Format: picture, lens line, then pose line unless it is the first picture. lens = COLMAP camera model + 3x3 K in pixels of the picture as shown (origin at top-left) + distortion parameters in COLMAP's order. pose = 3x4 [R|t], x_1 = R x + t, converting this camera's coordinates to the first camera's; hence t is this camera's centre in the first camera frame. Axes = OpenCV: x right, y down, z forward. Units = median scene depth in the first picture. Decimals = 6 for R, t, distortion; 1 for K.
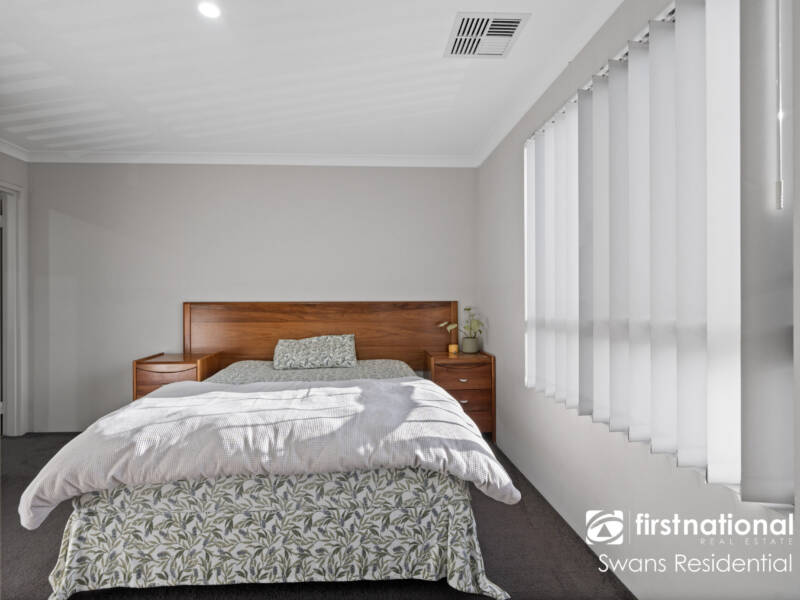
lens RADIAL K [[400.7, 0, 400.0], [0, 400.7, 300.0], [0, 0, 1]] dist [0.003695, 0.000311]
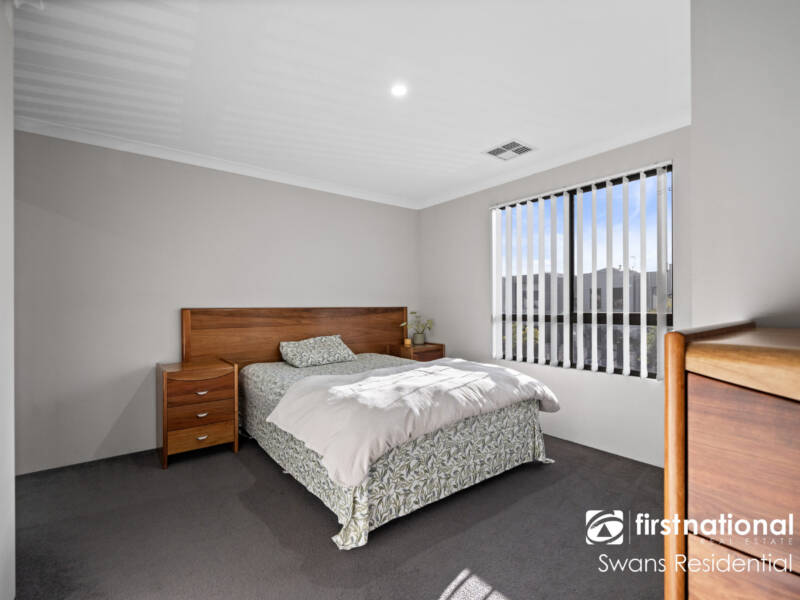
lens RADIAL K [[379.5, 0, 400.0], [0, 379.5, 300.0], [0, 0, 1]] dist [-0.002512, 0.000015]
pose [[0.812894, 0.009258, 0.582338, -1.203716], [-0.000621, 0.999887, -0.015029, -0.000658], [-0.582411, 0.011855, 0.812808, -0.045085]]
